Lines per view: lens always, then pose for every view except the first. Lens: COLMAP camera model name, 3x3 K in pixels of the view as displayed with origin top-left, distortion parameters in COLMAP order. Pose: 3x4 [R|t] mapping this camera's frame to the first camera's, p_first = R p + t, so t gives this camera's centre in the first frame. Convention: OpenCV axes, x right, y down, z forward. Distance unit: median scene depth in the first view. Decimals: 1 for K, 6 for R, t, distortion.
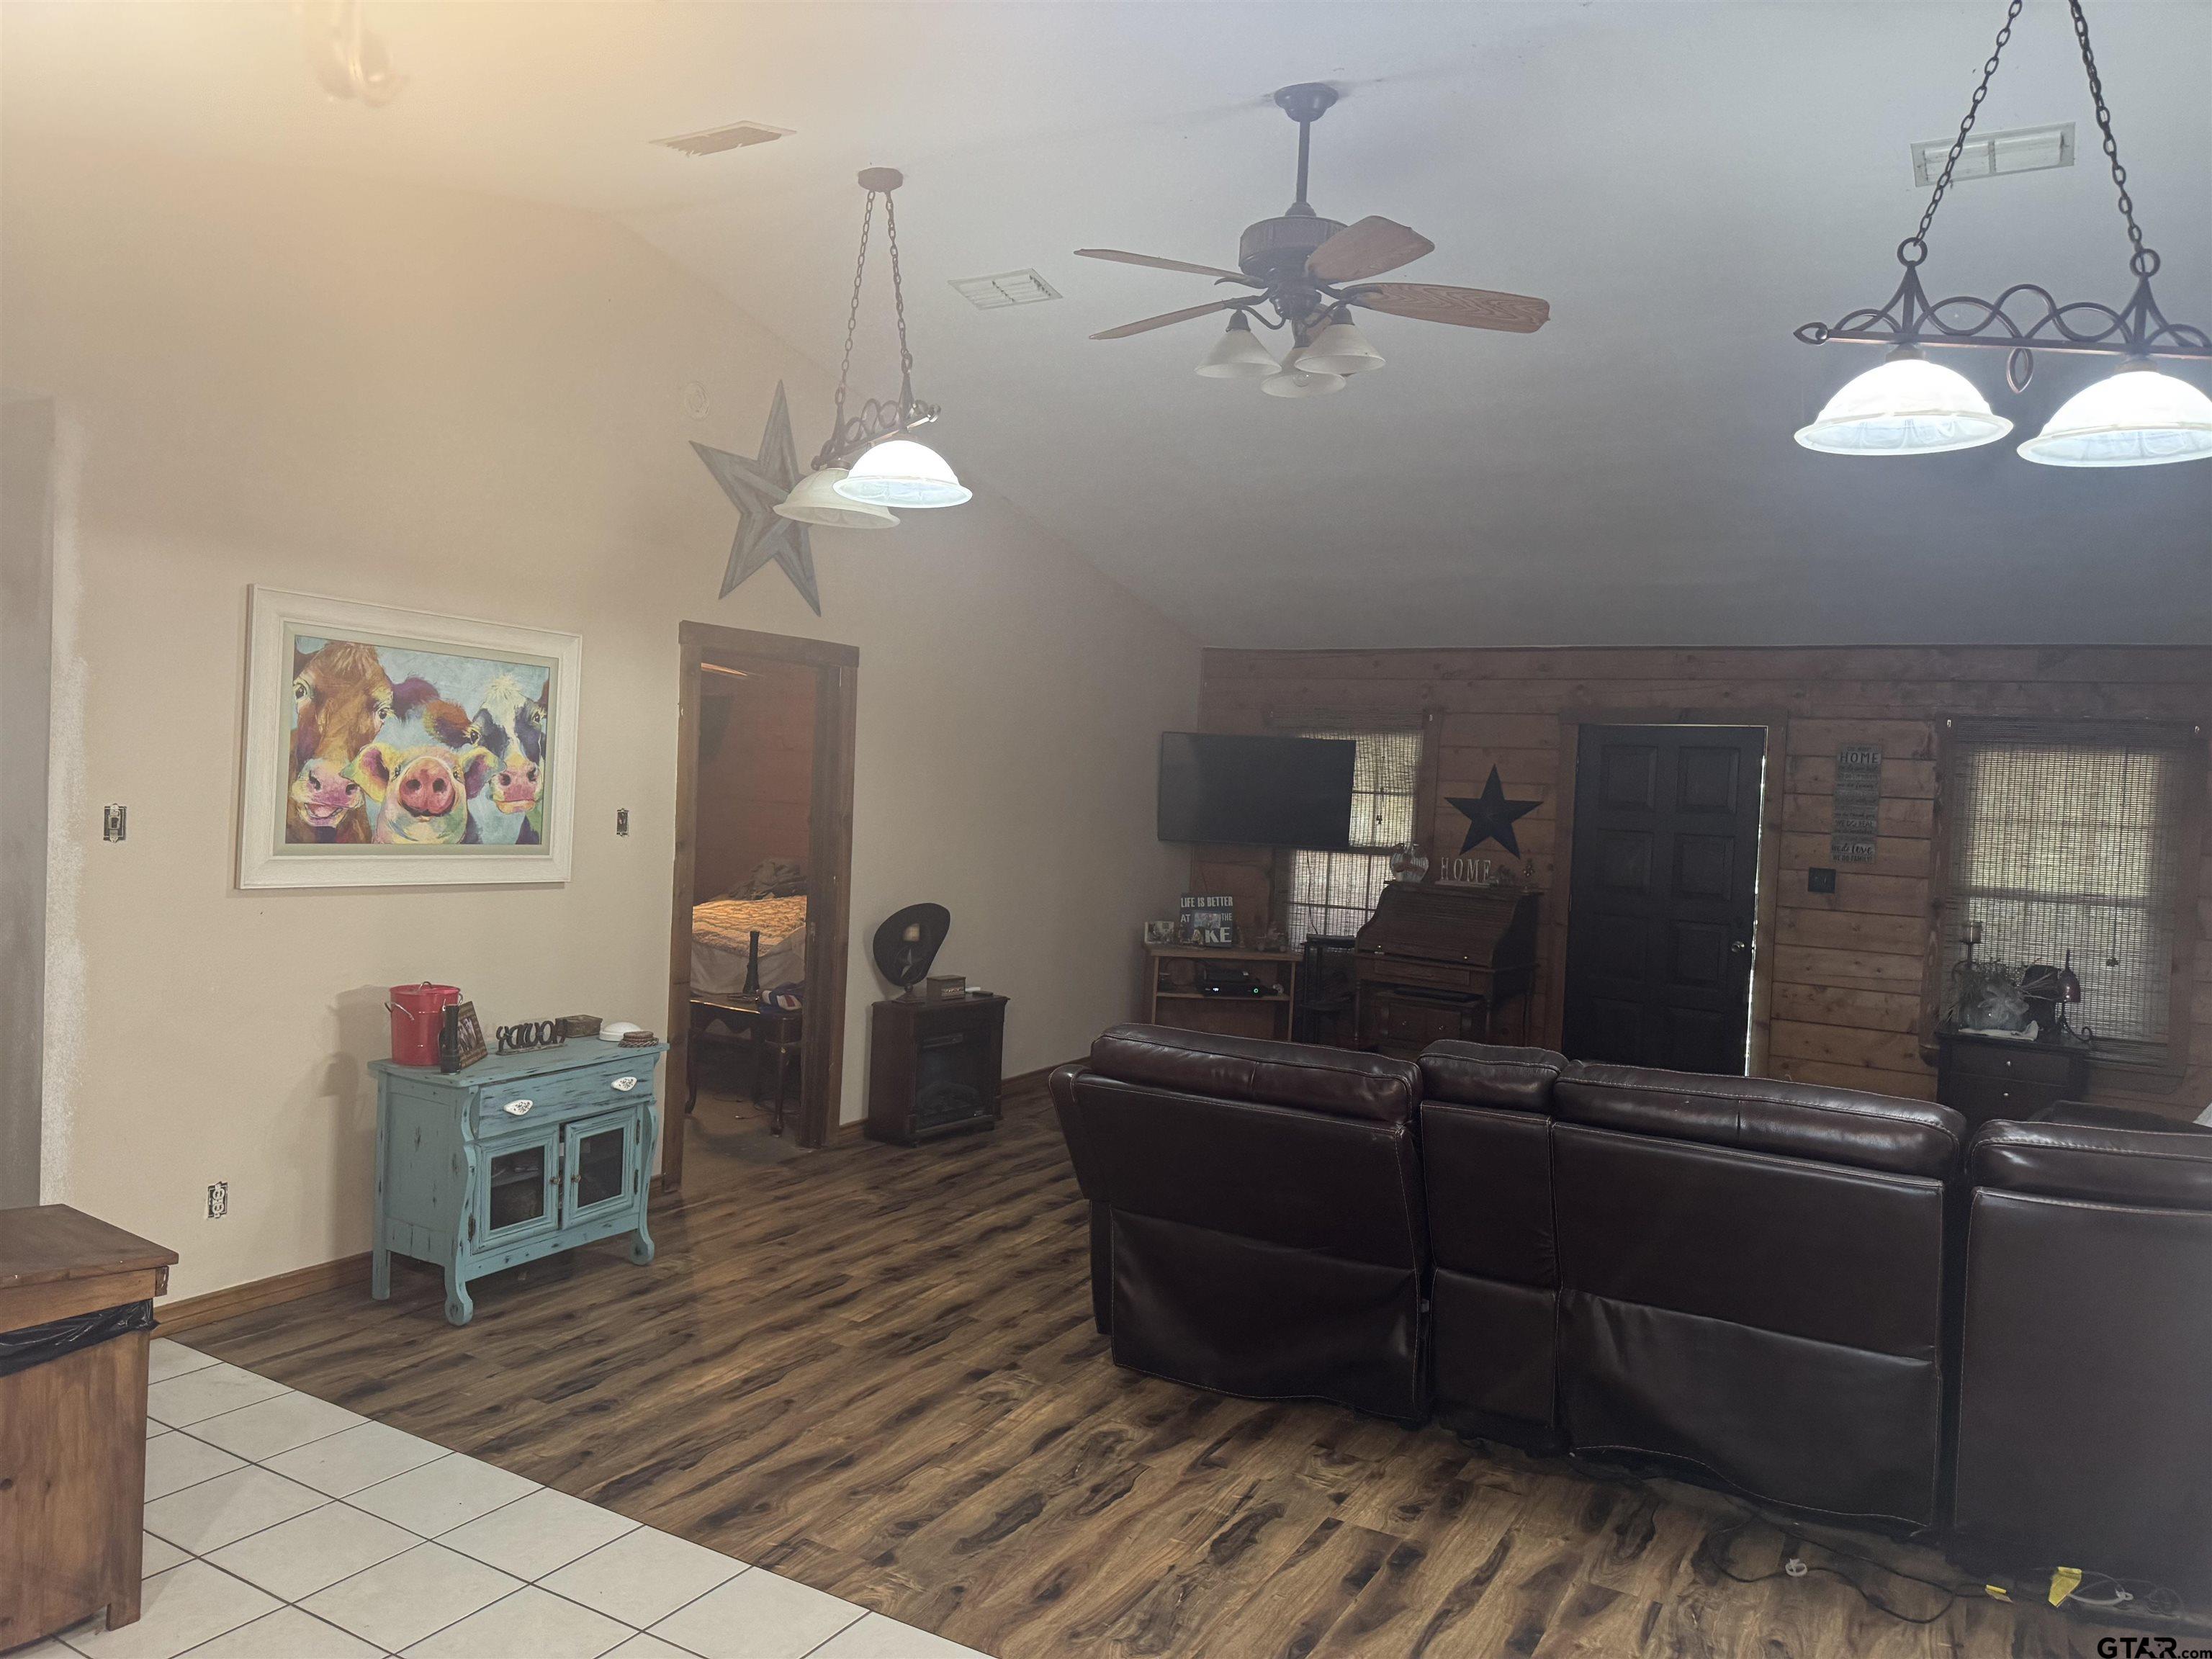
lens RADIAL K [[1553.1, 0, 1083.1], [0, 1553.1, 833.2], [0, 0, 1]] dist [0.058837, -0.073252]
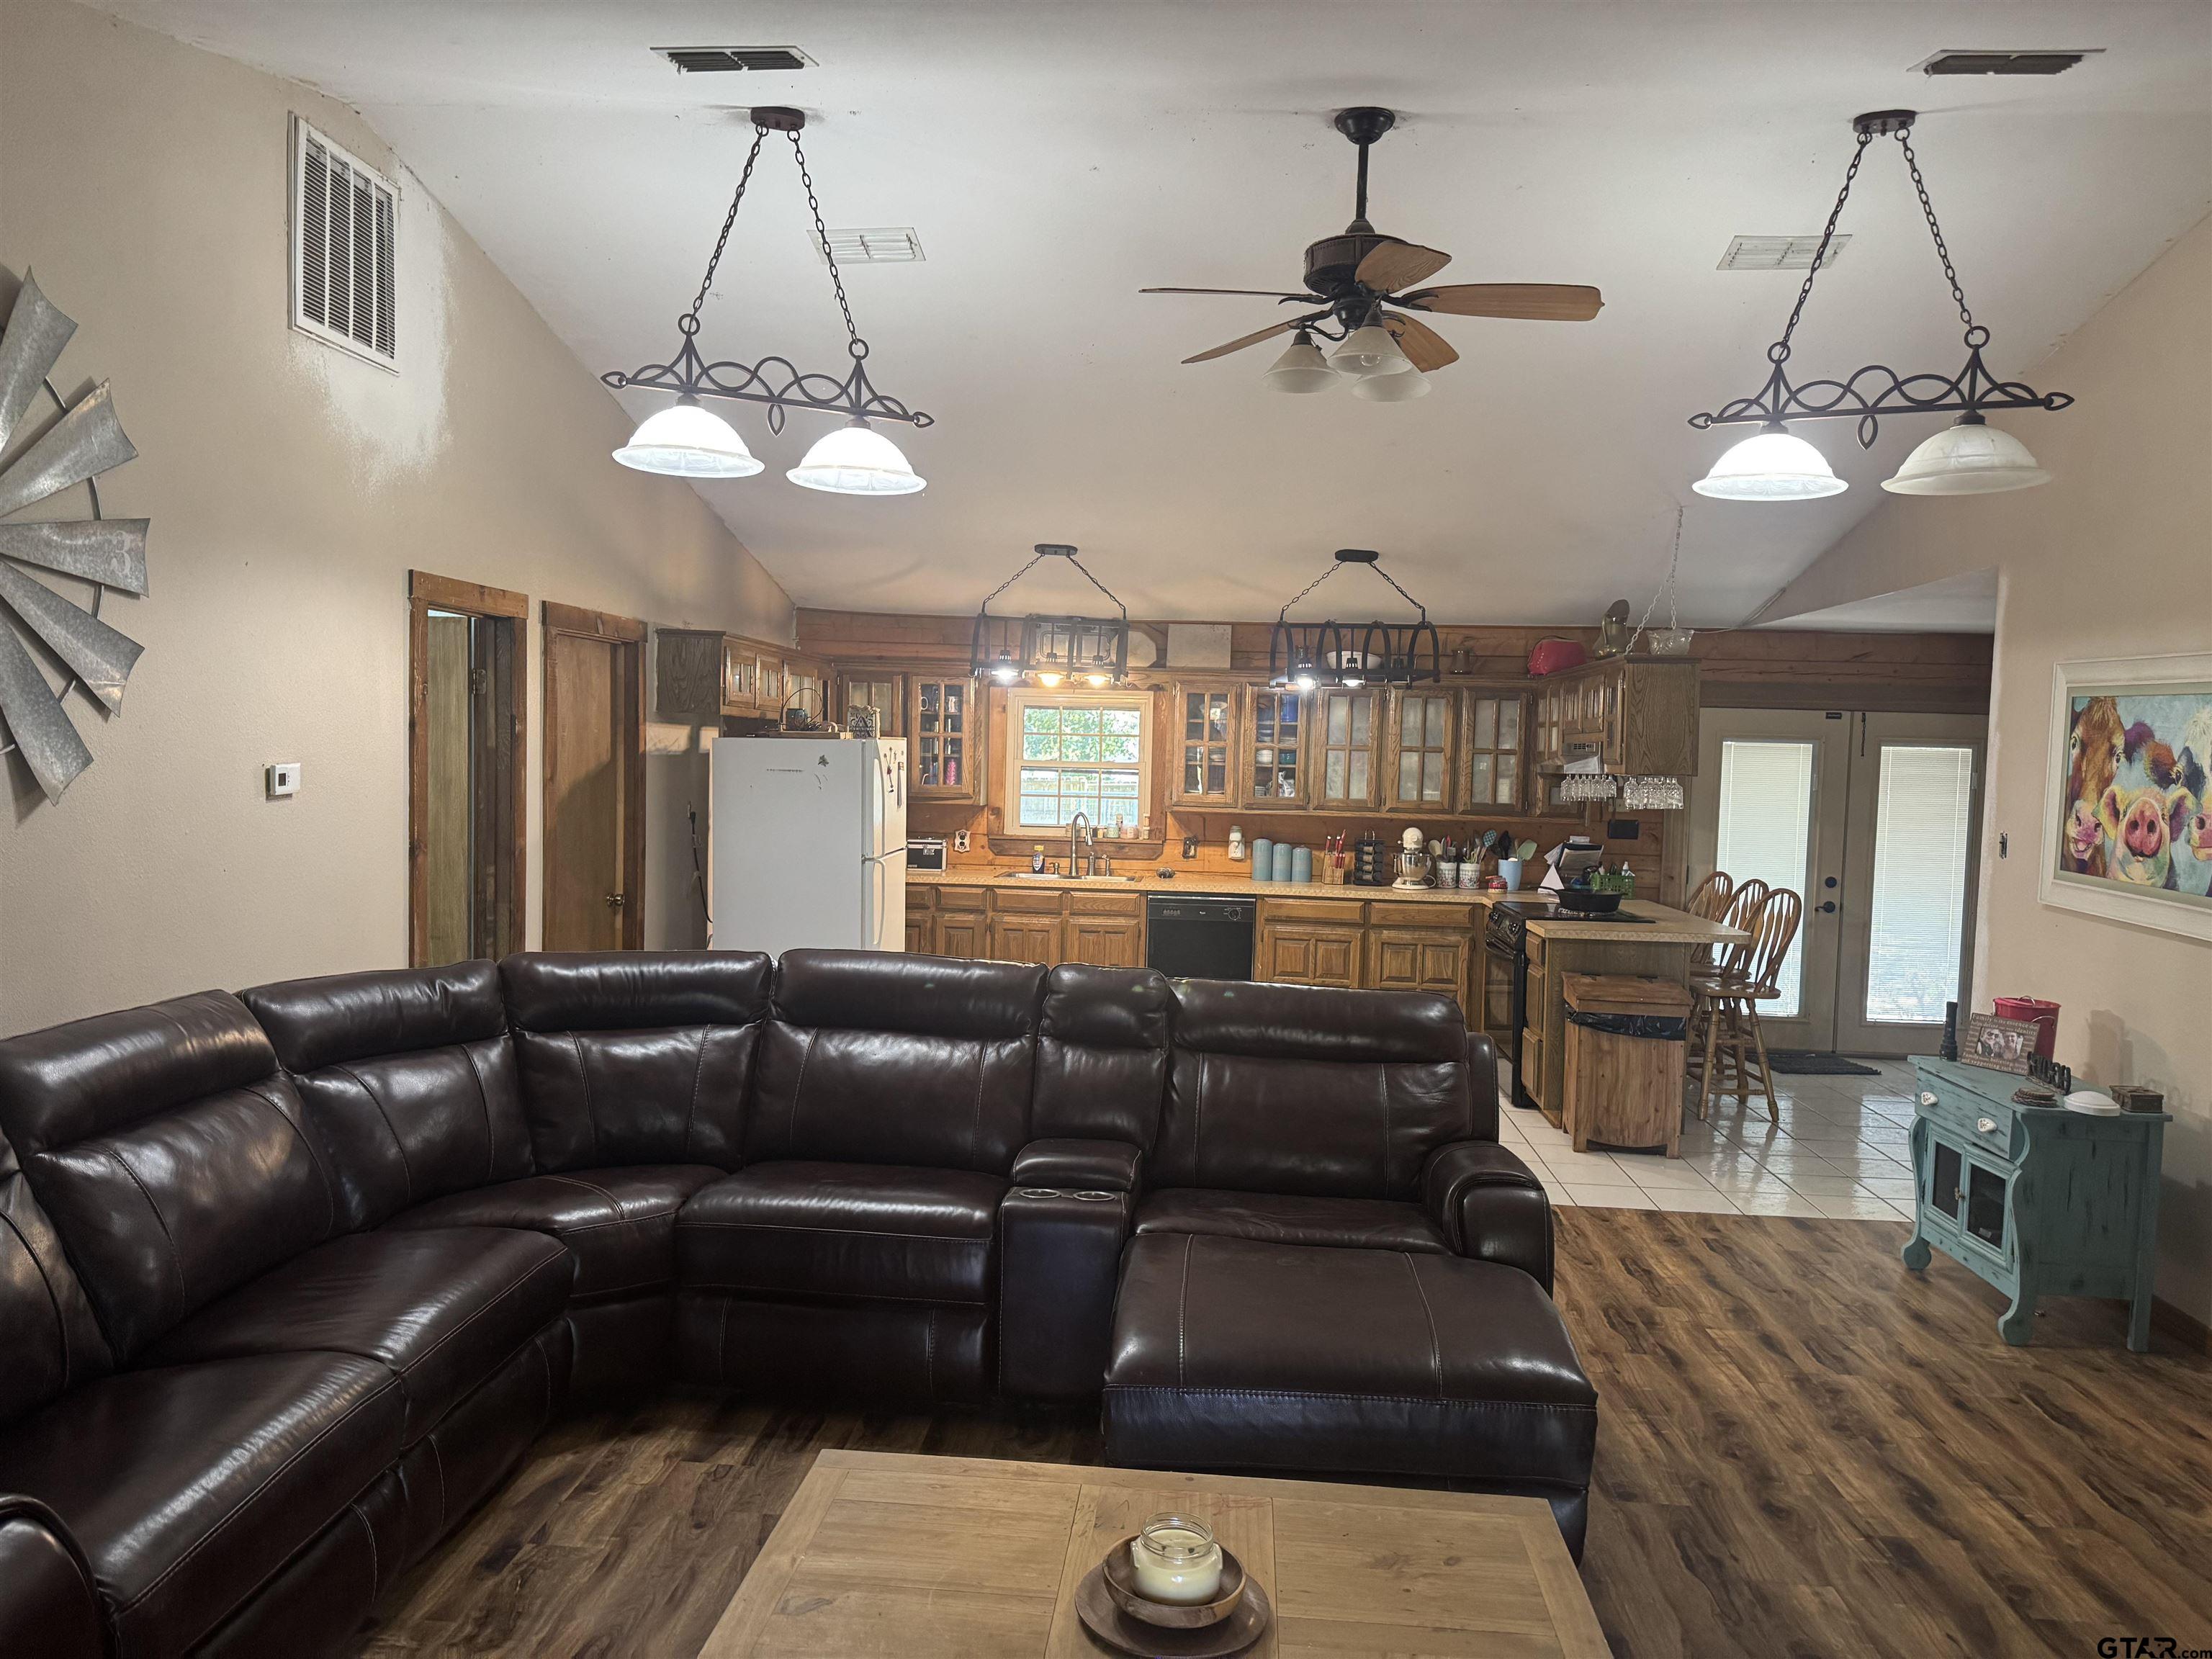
lens RADIAL K [[1553.1, 0, 1125.7], [0, 1553.1, 826.2], [0, 0, 1]] dist [0.058837, -0.073252]
pose [[-0.890174, -0.048215, -0.453062, 0.666900], [-0.086512, 0.994182, 0.064178, -0.041561], [0.447332, 0.096324, -0.889166, 1.713366]]
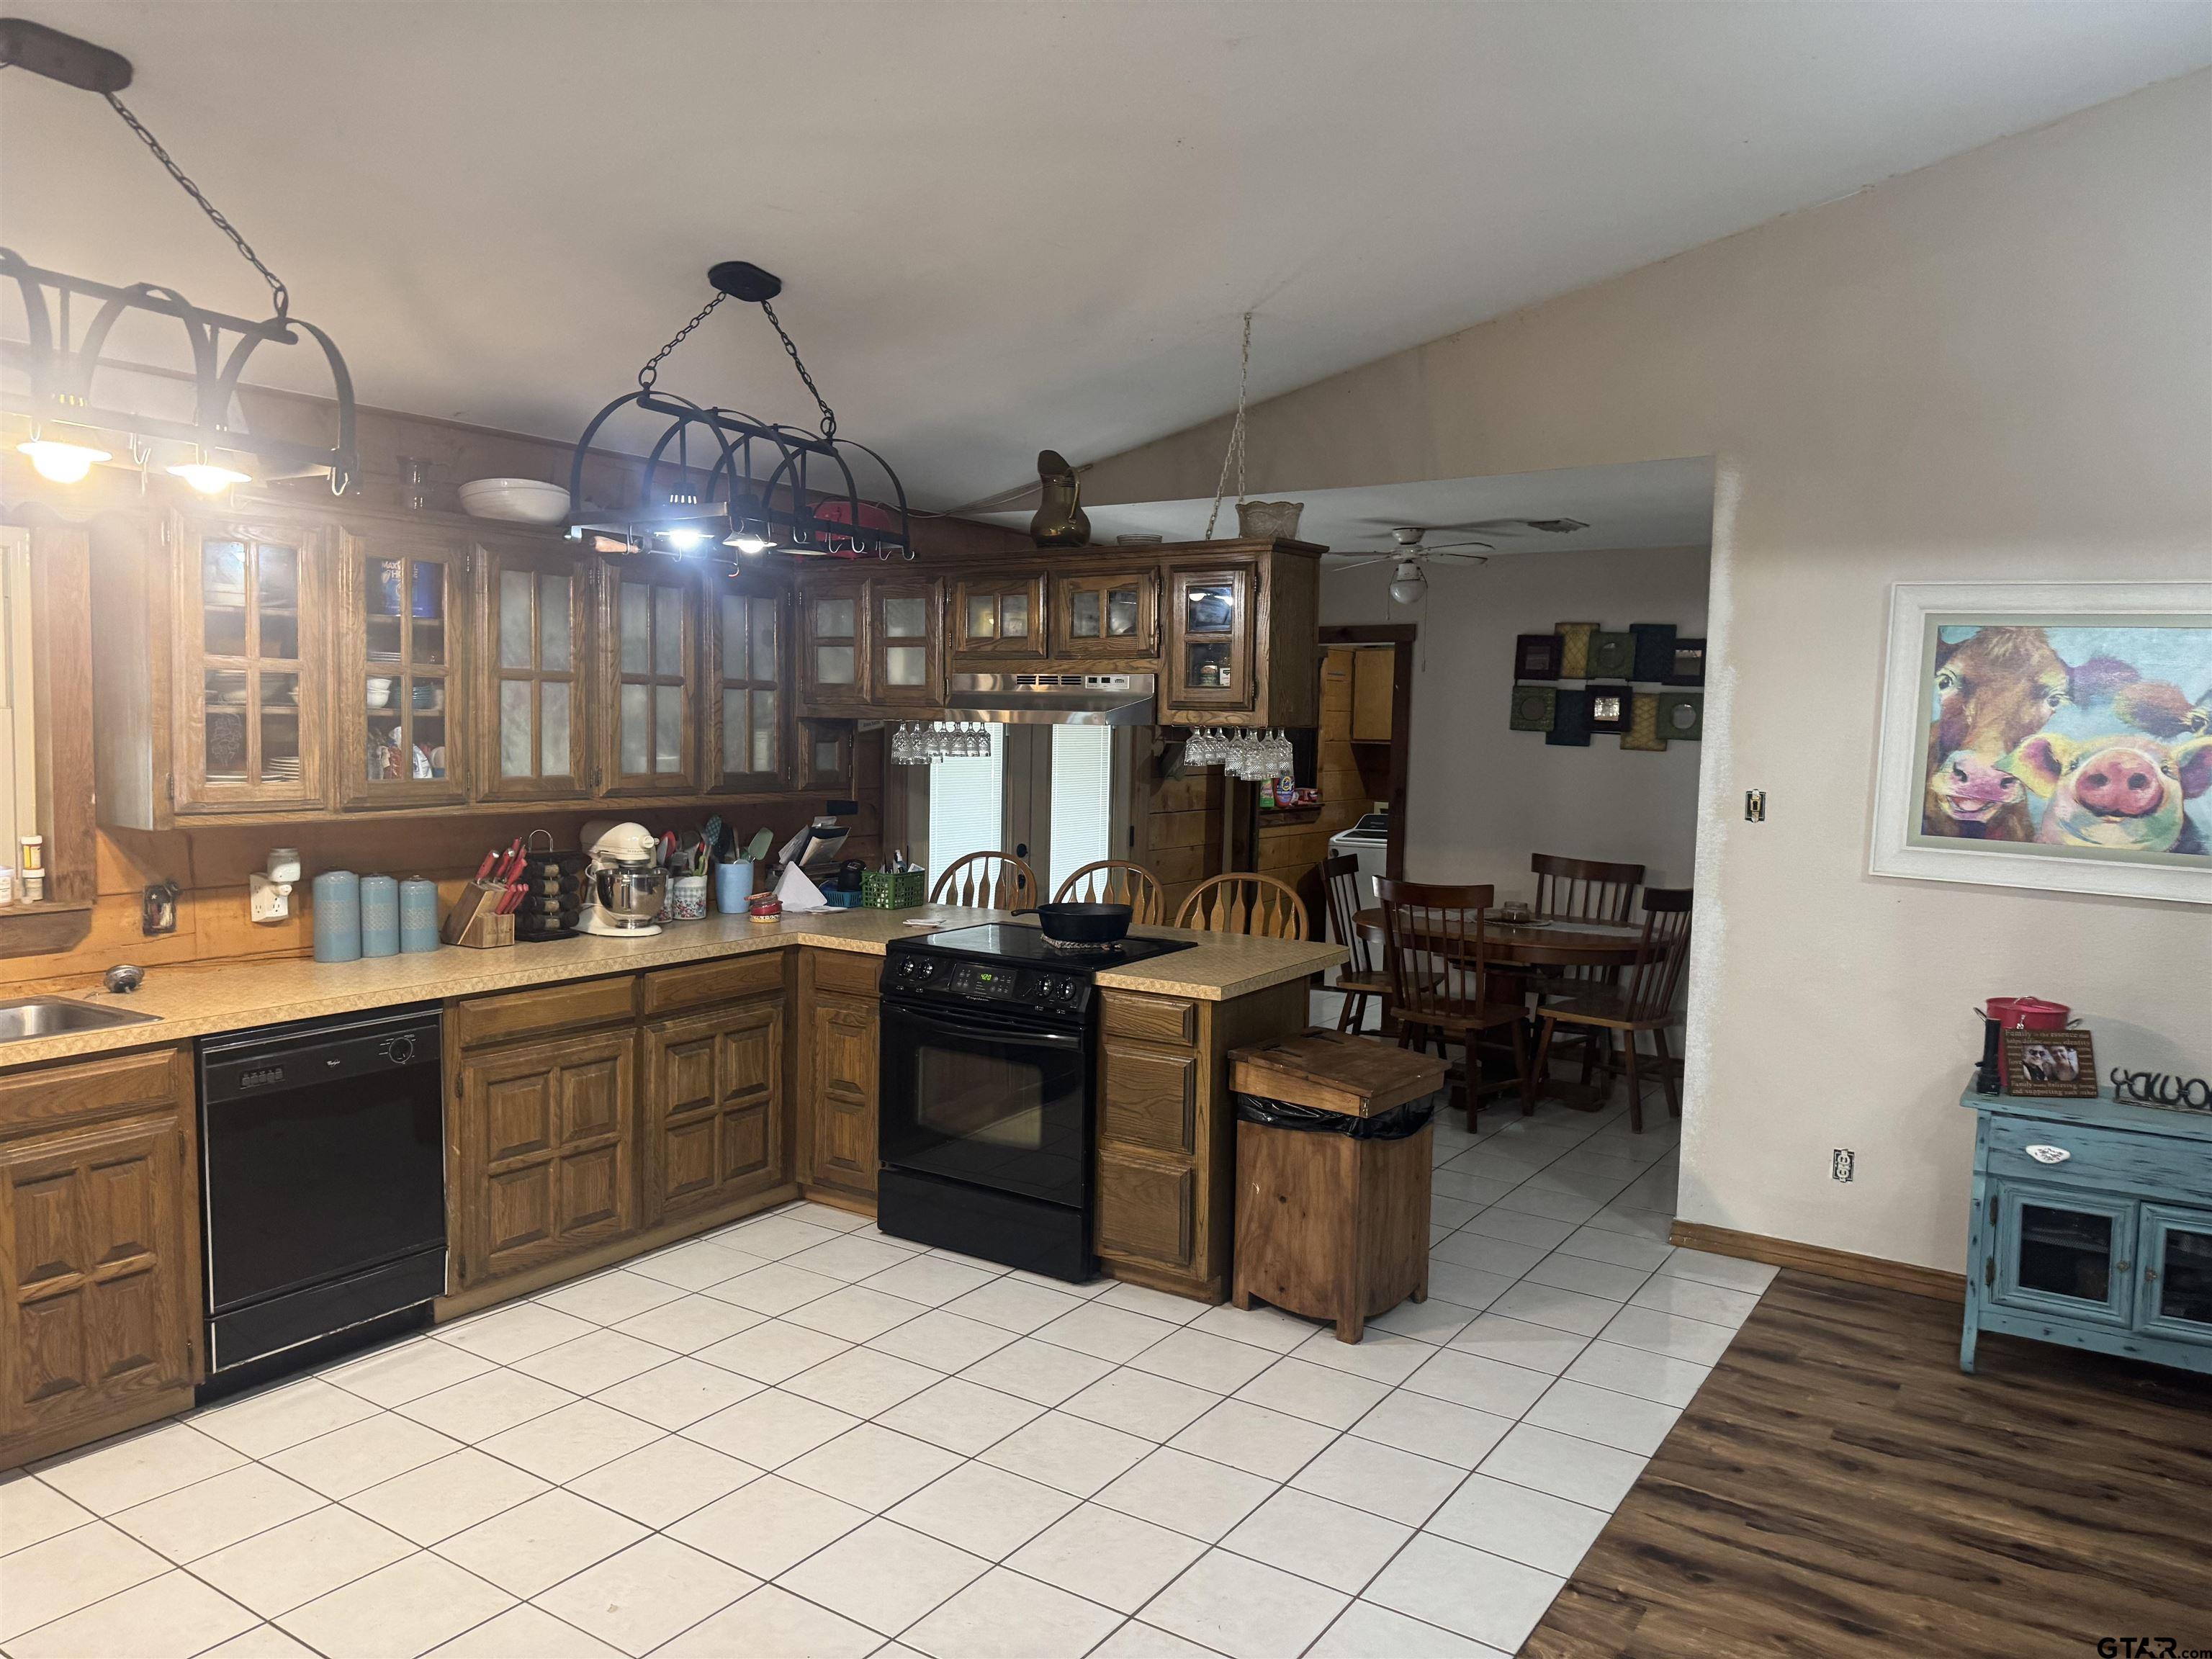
lens RADIAL K [[1553.1, 0, 1094.3], [0, 1553.1, 824.8], [0, 0, 1]] dist [0.058837, -0.073252]
pose [[-0.055424, 0.025148, -0.998146, 0.512746], [-0.063221, 0.997588, 0.028645, 0.004770], [0.996459, 0.064692, -0.053700, 0.514943]]
